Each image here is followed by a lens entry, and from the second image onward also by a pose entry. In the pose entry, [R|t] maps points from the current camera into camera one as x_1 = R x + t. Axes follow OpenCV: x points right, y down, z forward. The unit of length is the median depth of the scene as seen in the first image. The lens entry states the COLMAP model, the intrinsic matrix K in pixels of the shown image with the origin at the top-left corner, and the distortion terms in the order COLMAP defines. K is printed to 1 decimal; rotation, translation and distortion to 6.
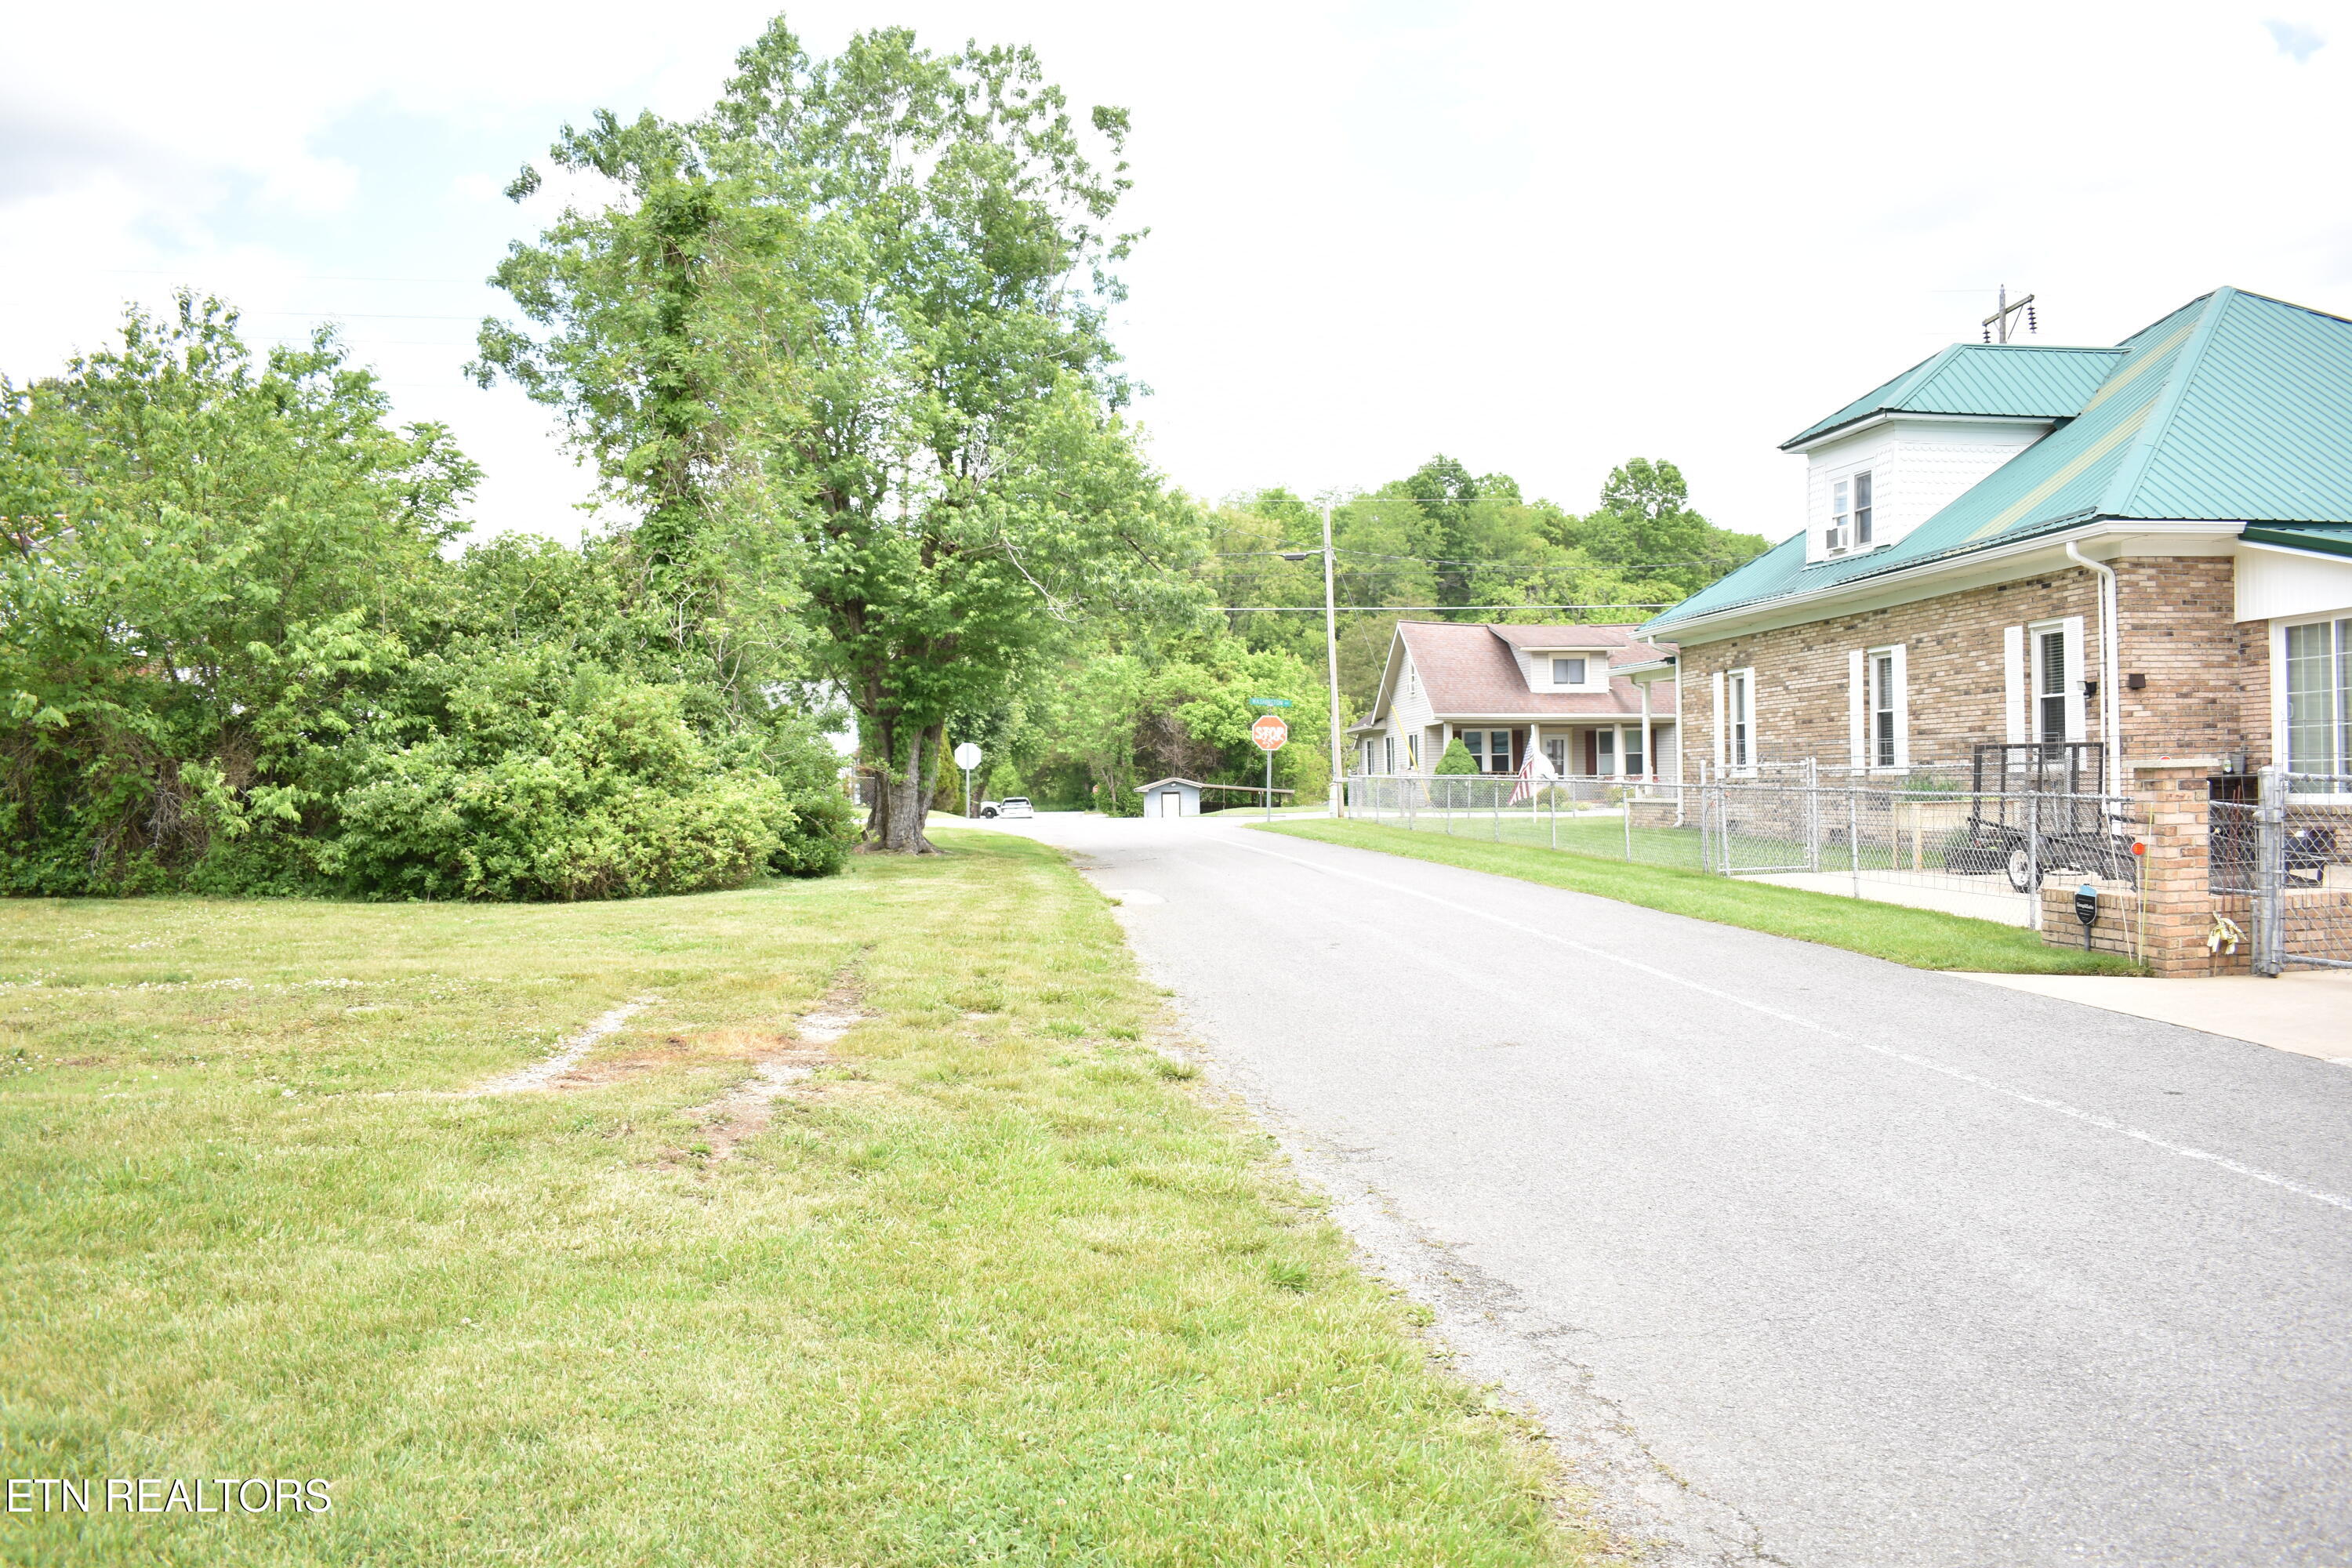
lens RADIAL K [[1842.3, 0, 1133.8], [0, 1842.3, 740.4], [0, 0, 1]] dist [-0.092706, 0.014006]
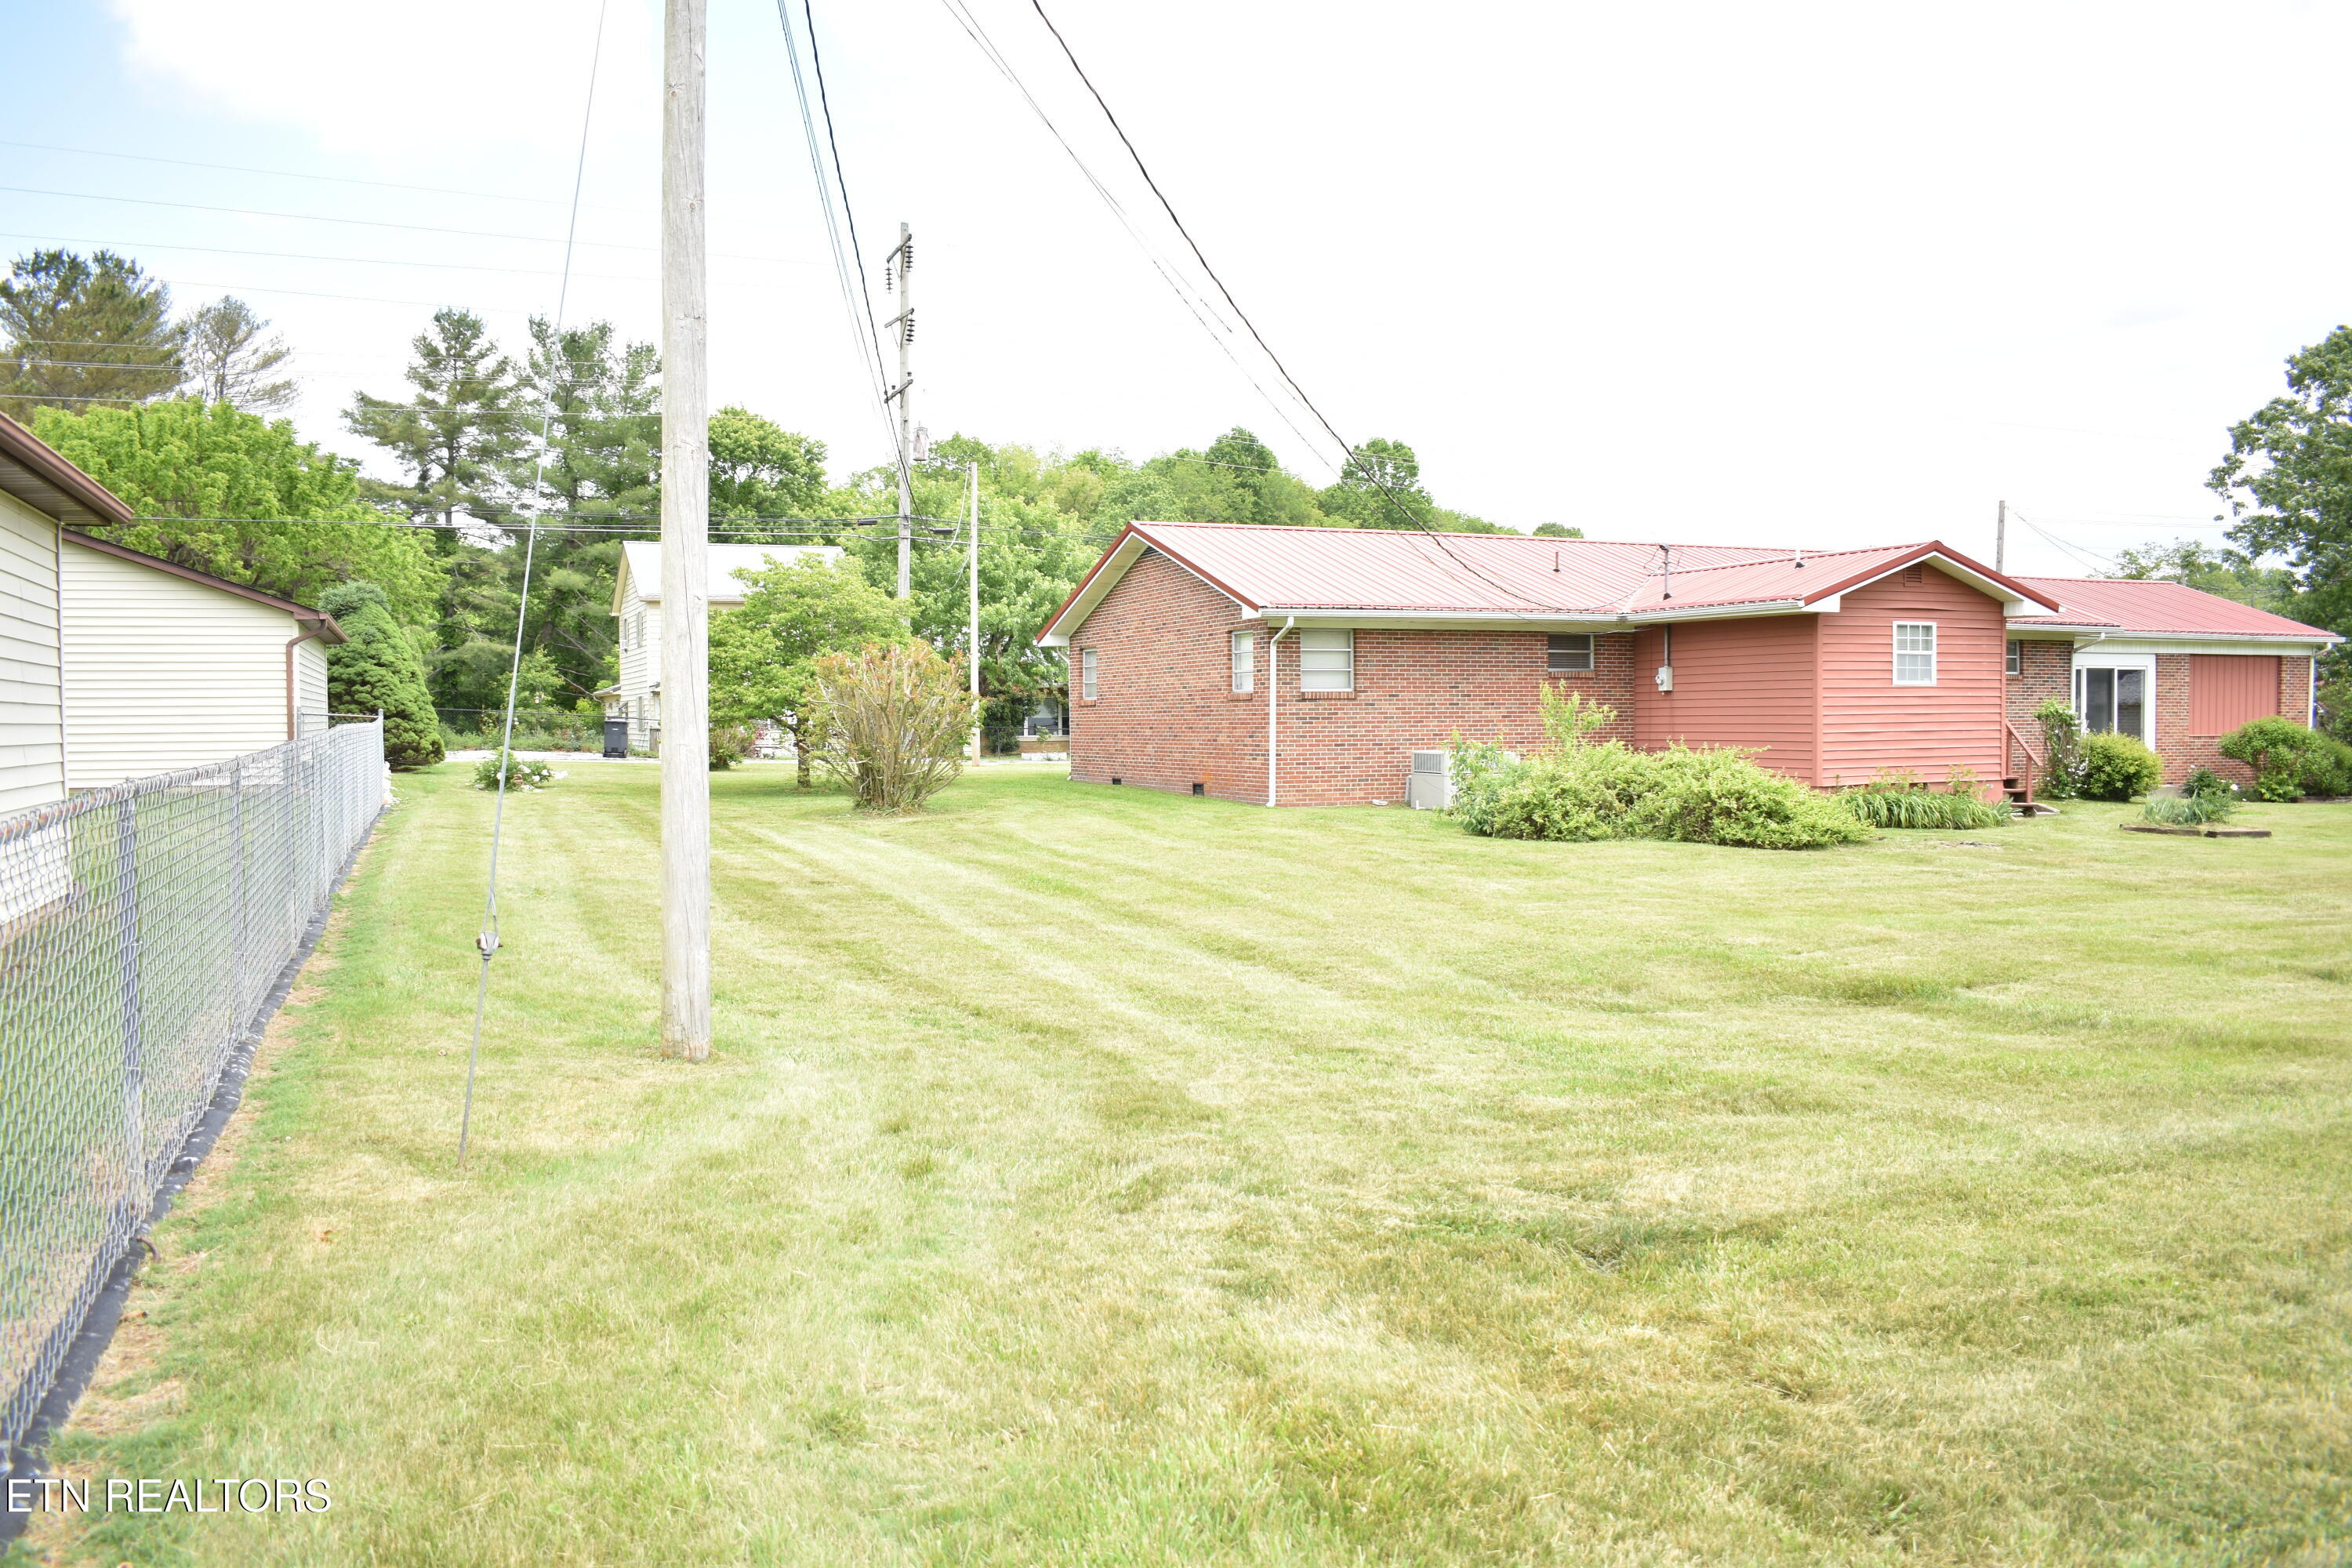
lens RADIAL K [[1842.3, 0, 1168.4], [0, 1842.3, 790.5], [0, 0, 1]] dist [-0.092706, 0.014006]
pose [[0.947068, 0.005006, 0.320994, -7.799314], [-0.024145, 0.998157, 0.055673, -0.026222], [-0.320124, -0.060476, 0.945443, -0.667981]]
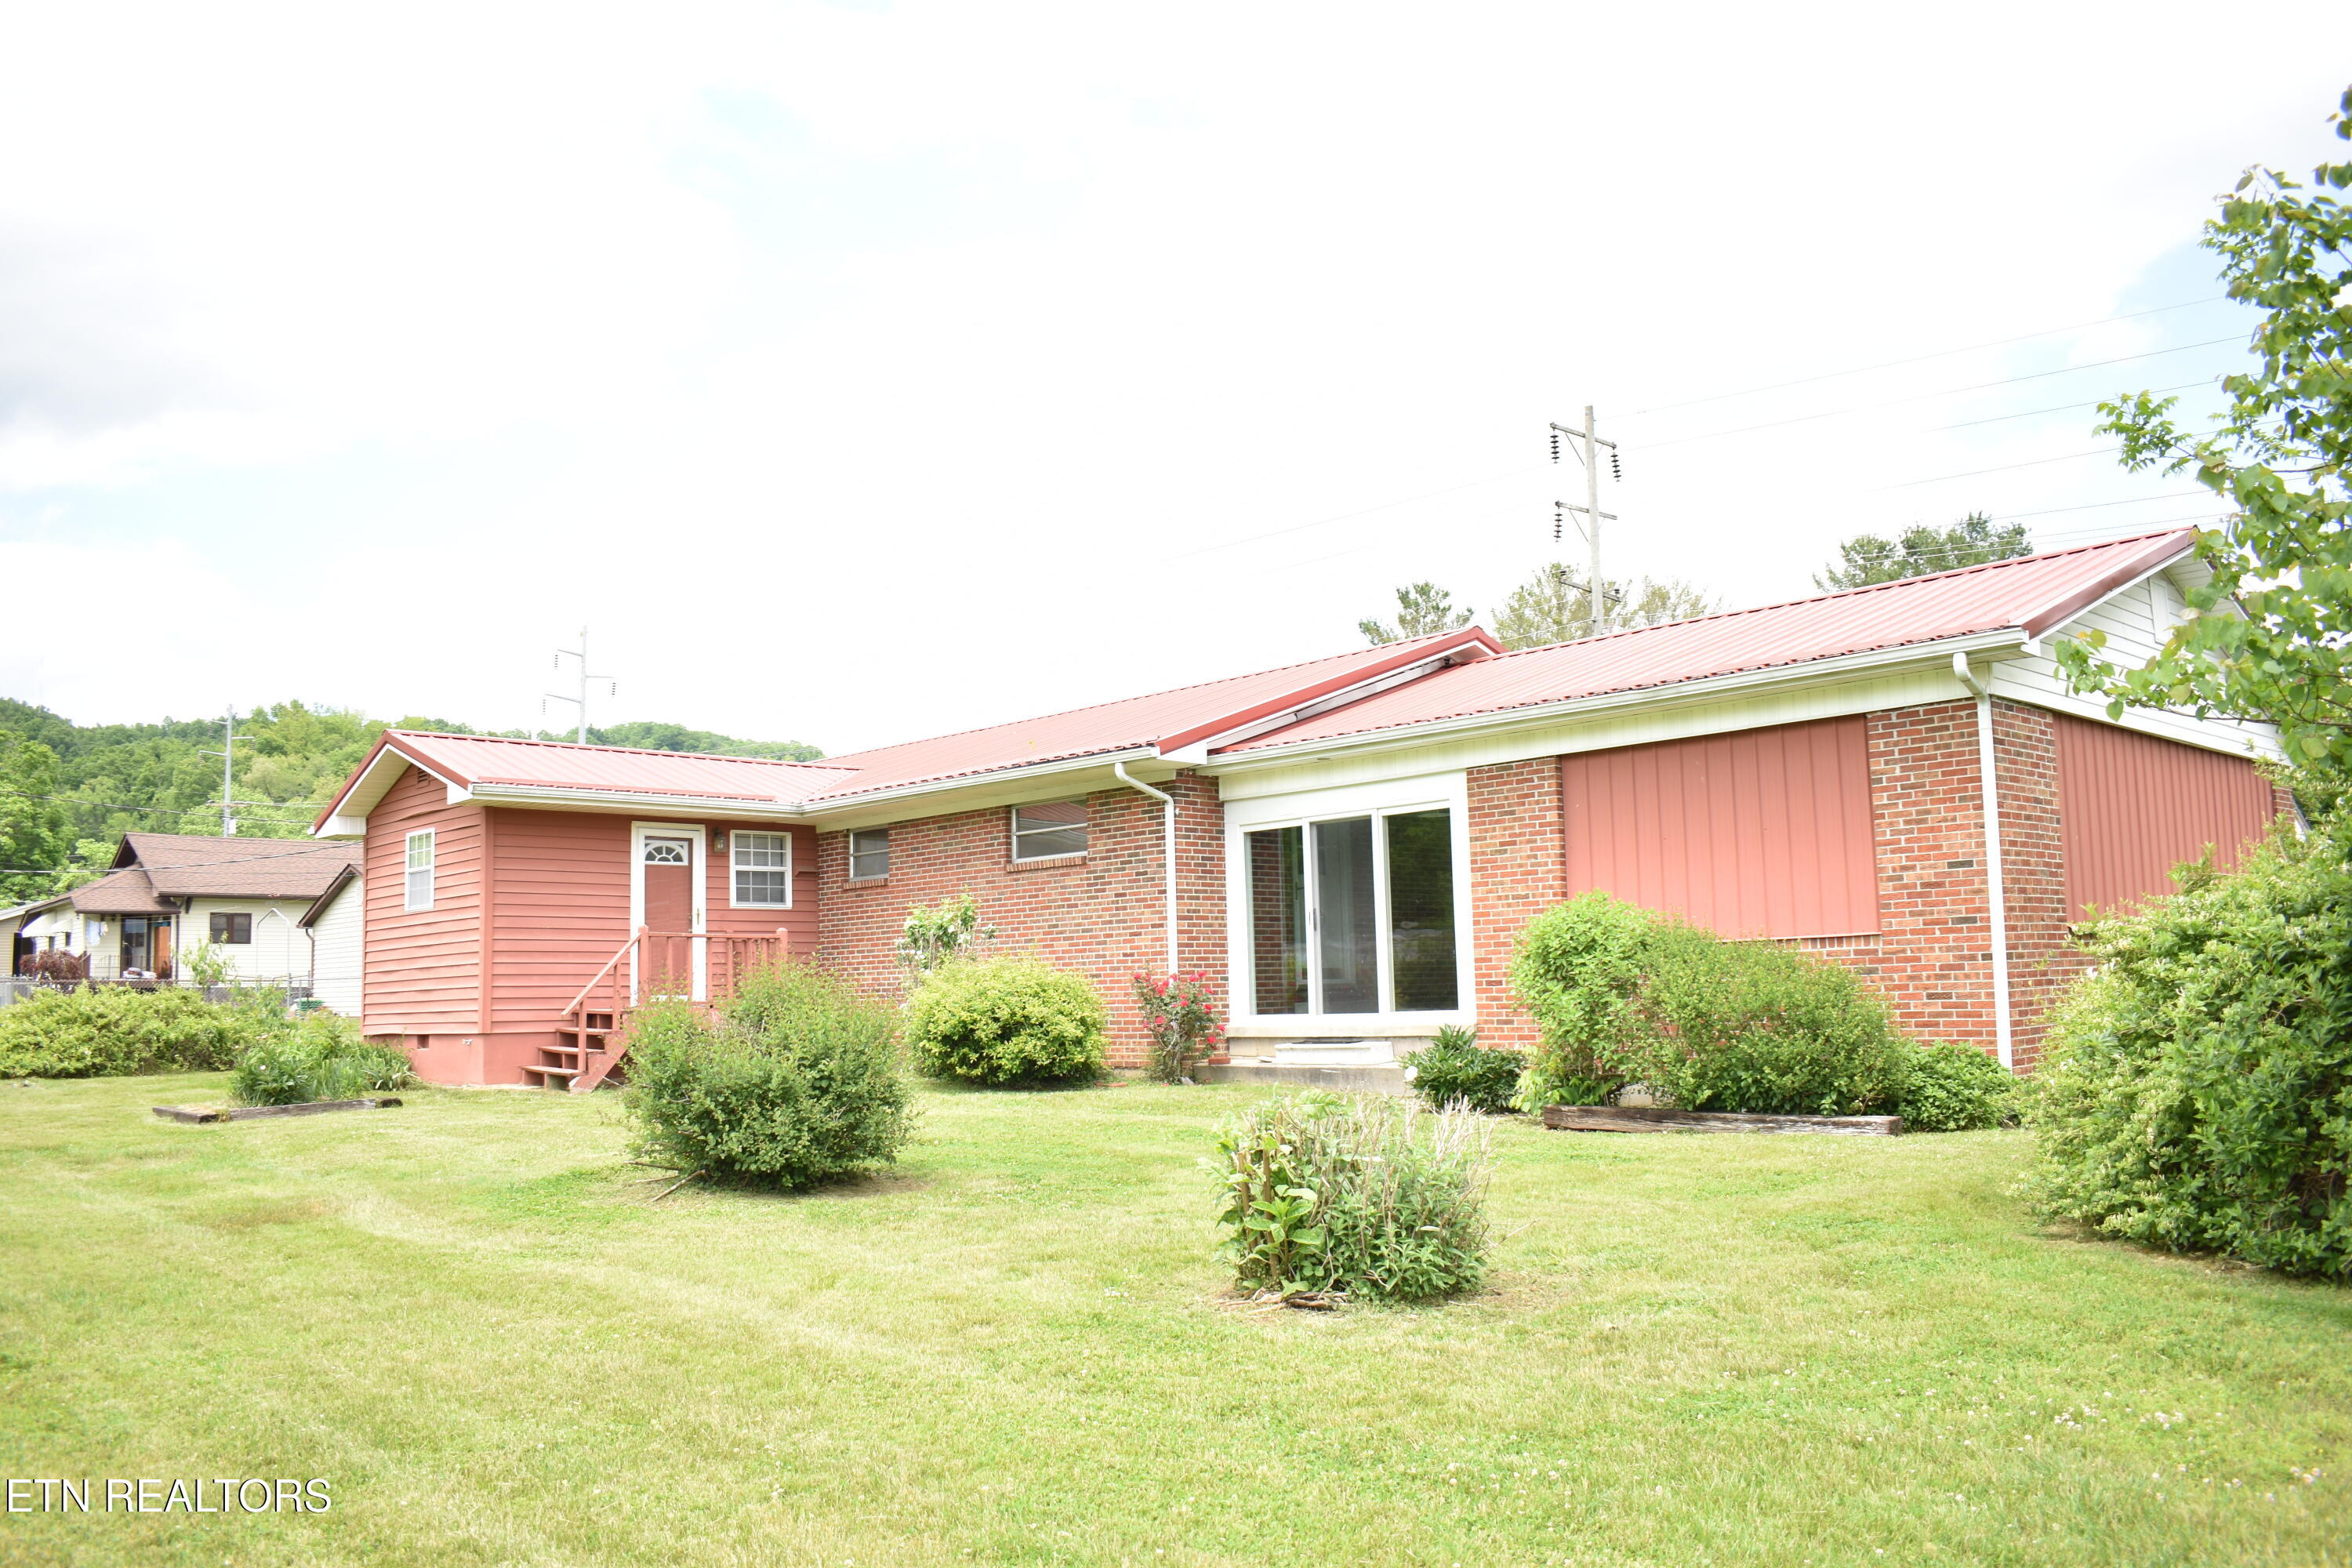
lens RADIAL K [[1842.3, 0, 1183.9], [0, 1842.3, 781.7], [0, 0, 1]] dist [-0.092706, 0.014006]
pose [[0.635652, -0.082655, -0.767538, -1.559340], [0.028150, 0.996072, -0.083953, 0.004989], [0.771462, 0.031759, 0.635482, 1.661146]]
